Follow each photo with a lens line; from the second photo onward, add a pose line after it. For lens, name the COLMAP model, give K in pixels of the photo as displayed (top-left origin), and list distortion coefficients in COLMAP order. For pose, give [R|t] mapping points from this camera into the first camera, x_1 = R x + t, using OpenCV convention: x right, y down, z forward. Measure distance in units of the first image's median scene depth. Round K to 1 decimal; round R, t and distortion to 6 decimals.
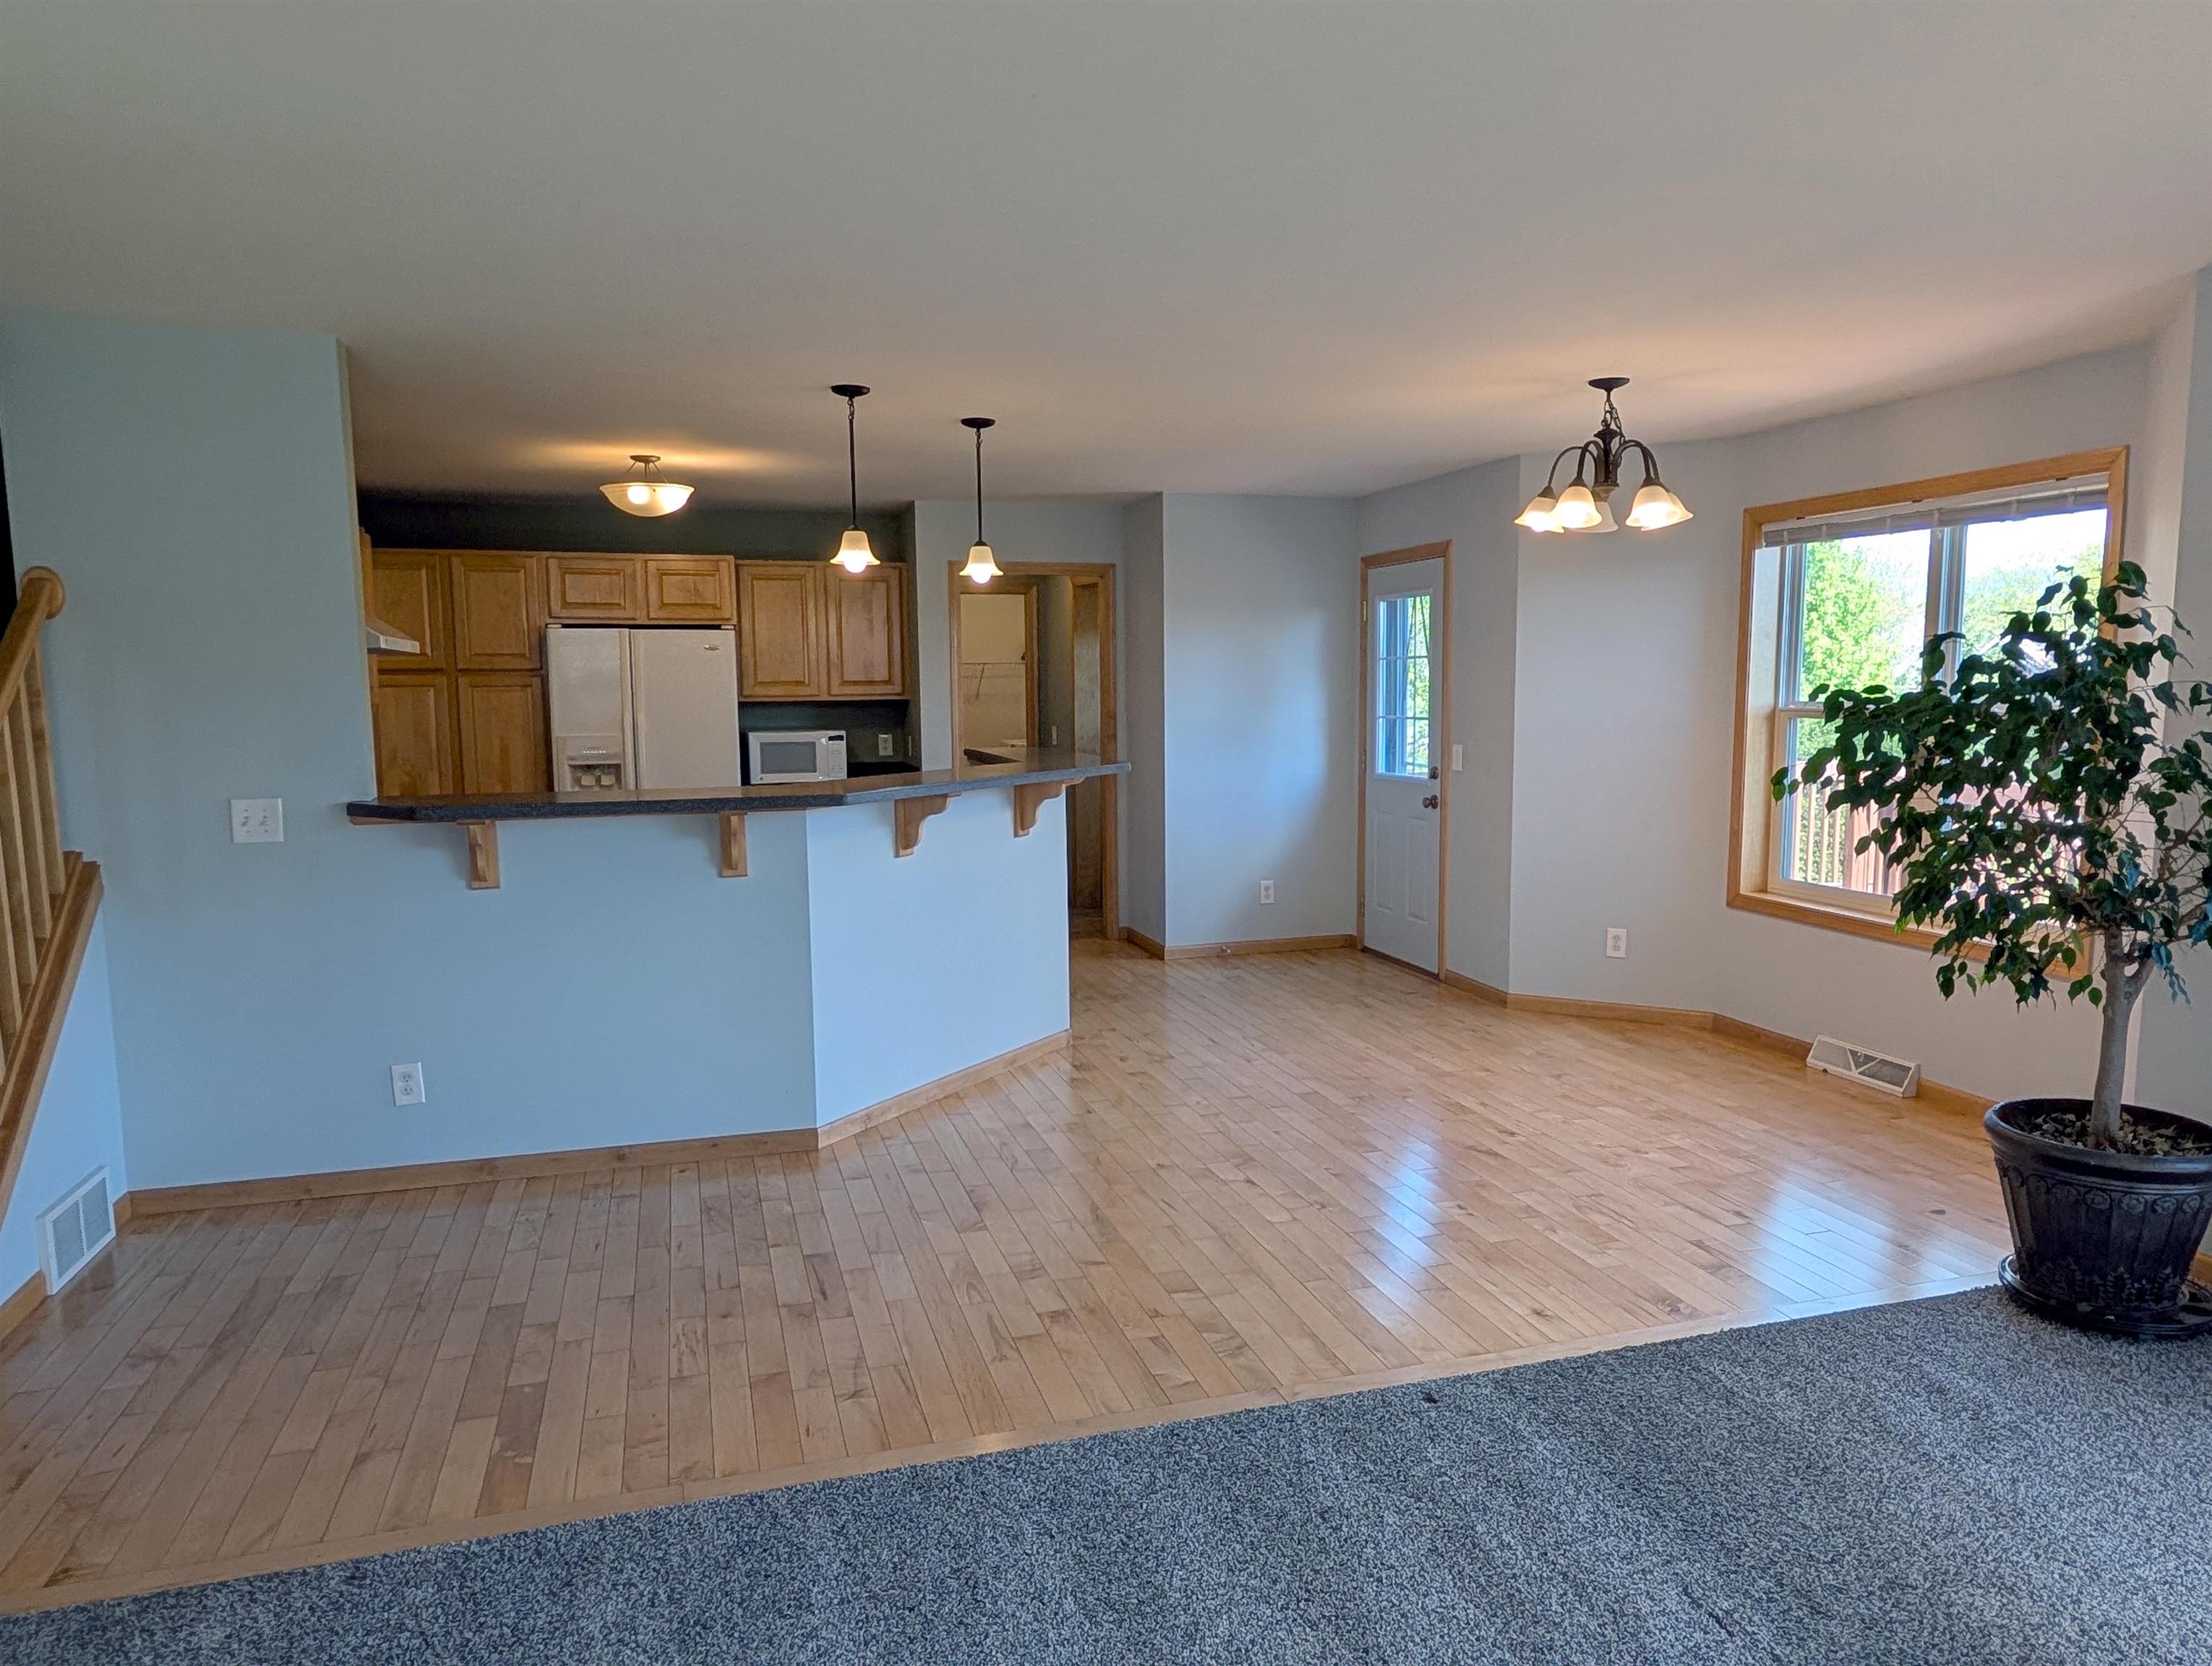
lens RADIAL K [[1454.2, 0, 1111.4], [0, 1454.2, 861.3], [0, 0, 1]] dist [-0.001922, 0.001043]
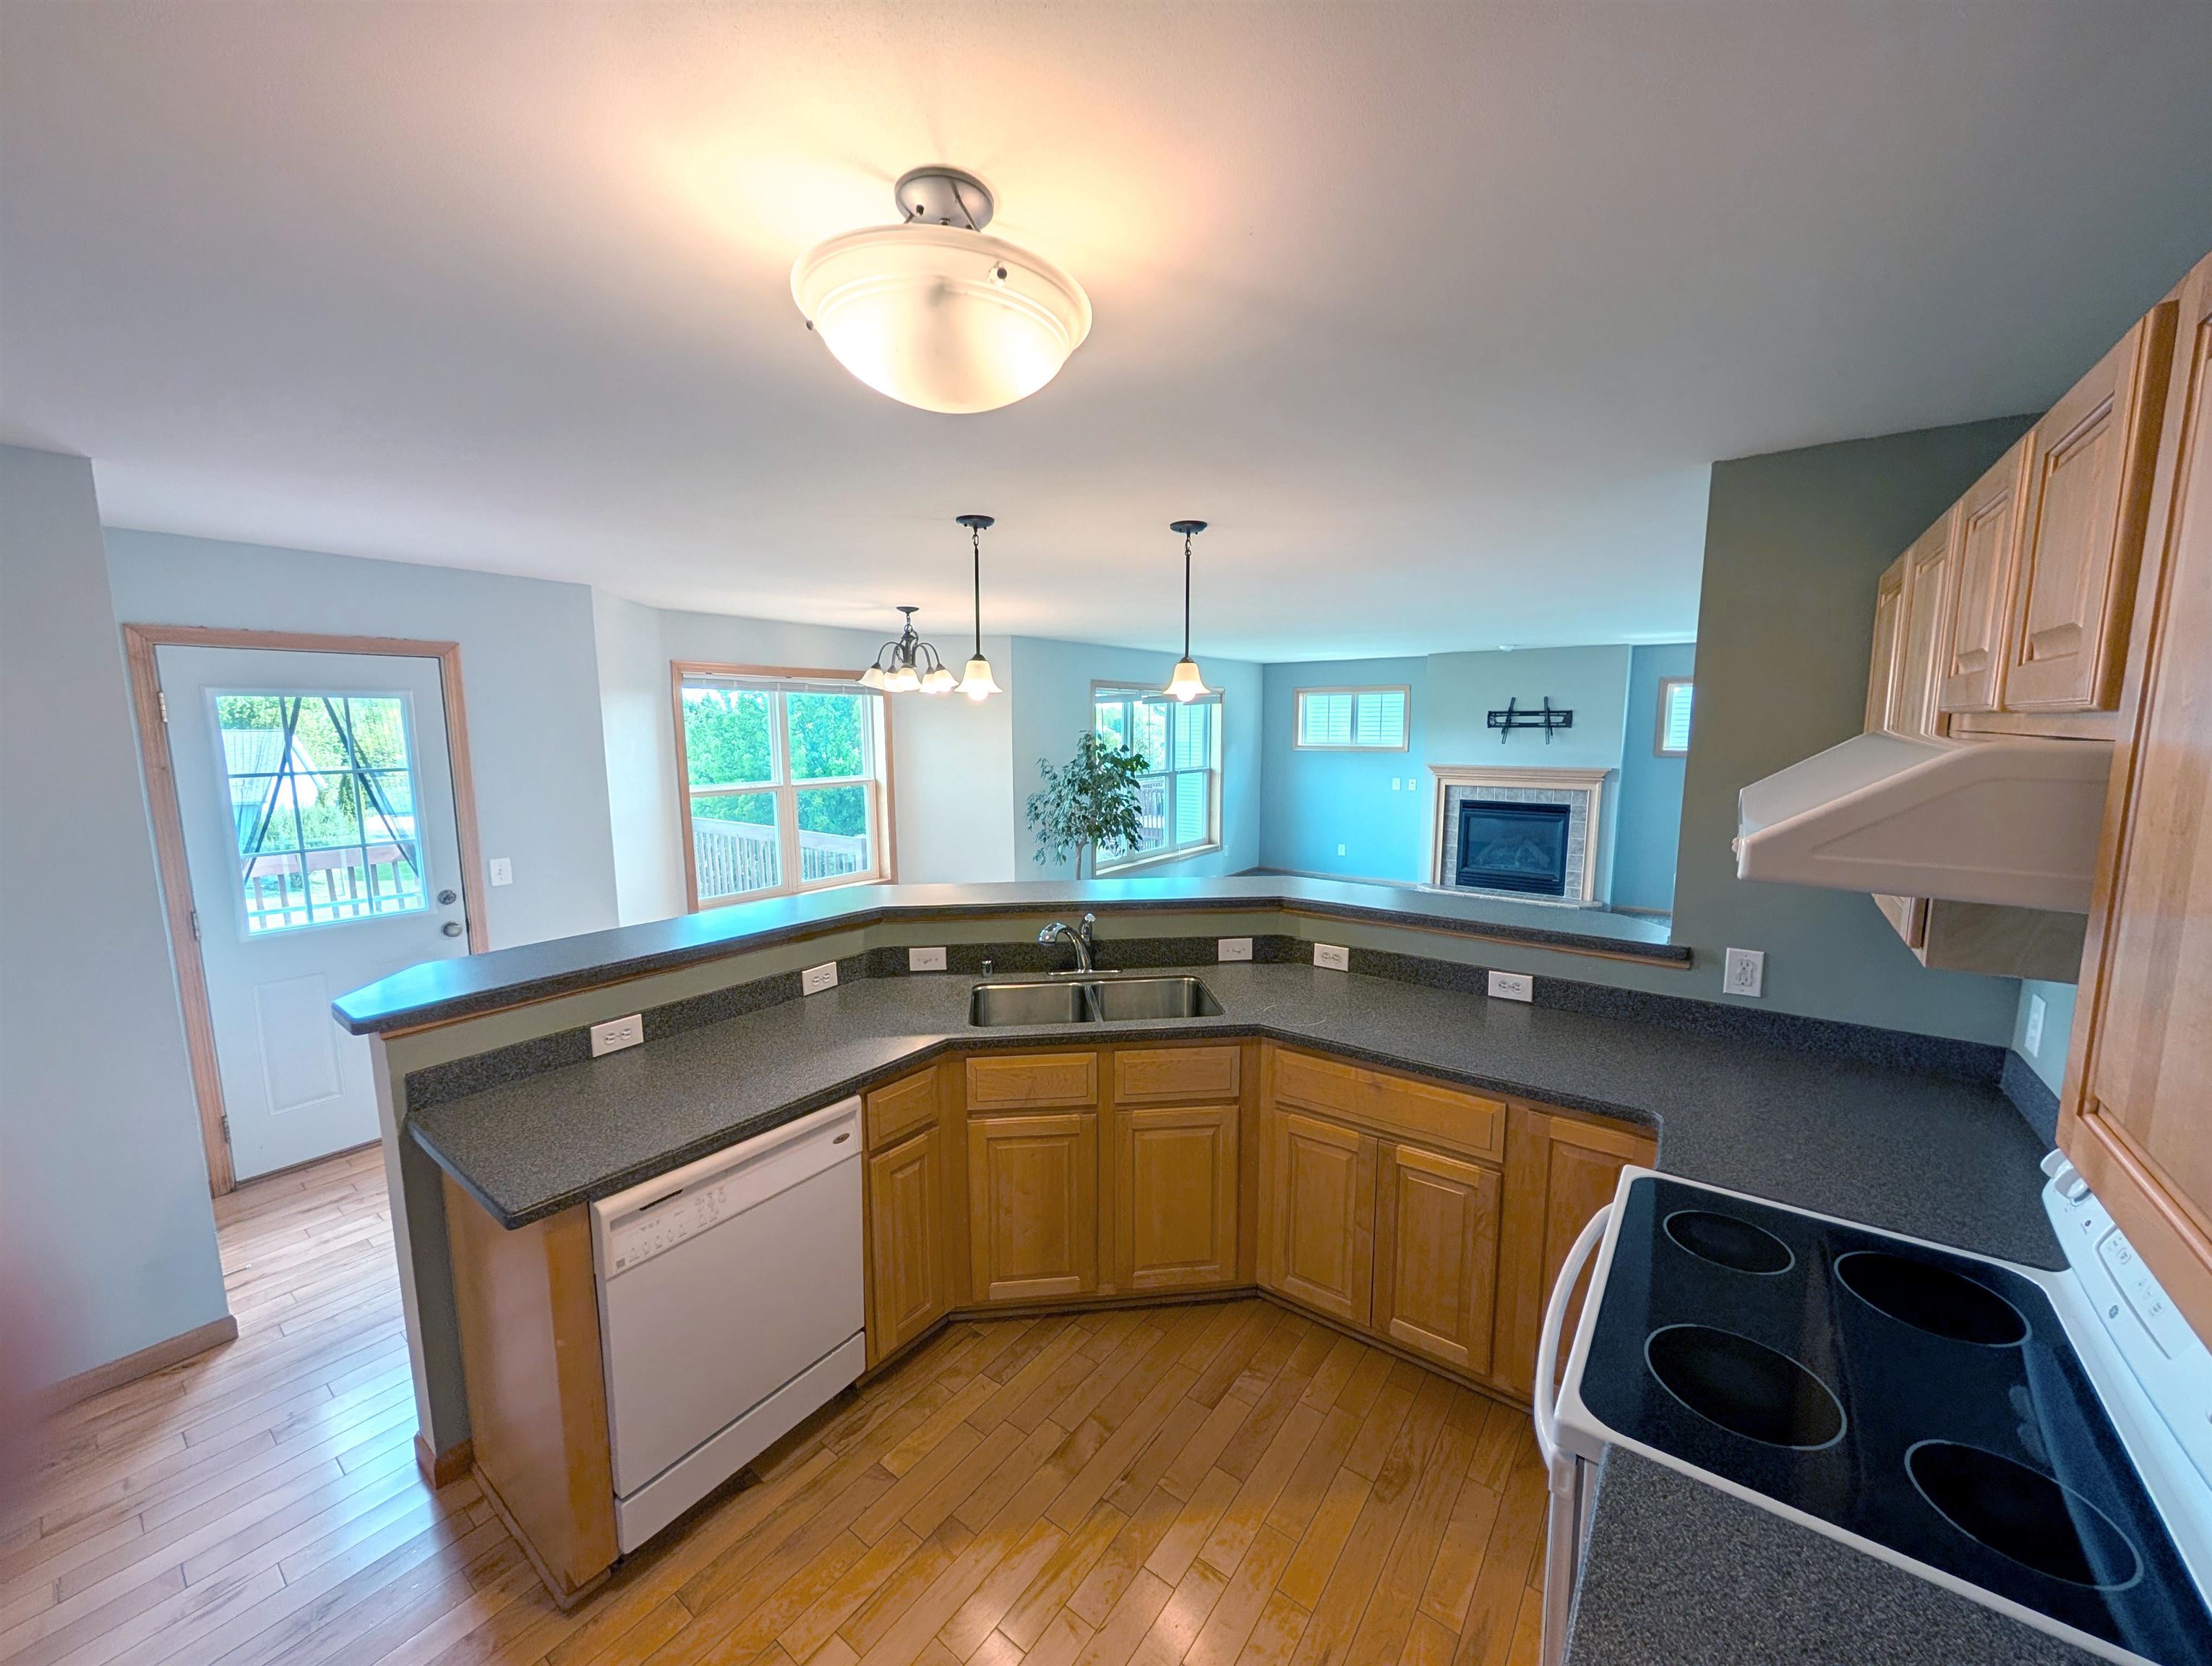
lens RADIAL K [[838.6, 0, 1114.4], [0, 838.6, 835.9], [0, 0, 1]] dist [-0.002110, -0.000379]
pose [[-0.598454, -0.099319, 0.794977, -0.753896], [0.105437, 0.973891, 0.201044, -0.275535], [-0.794188, 0.204136, -0.572358, 1.669331]]
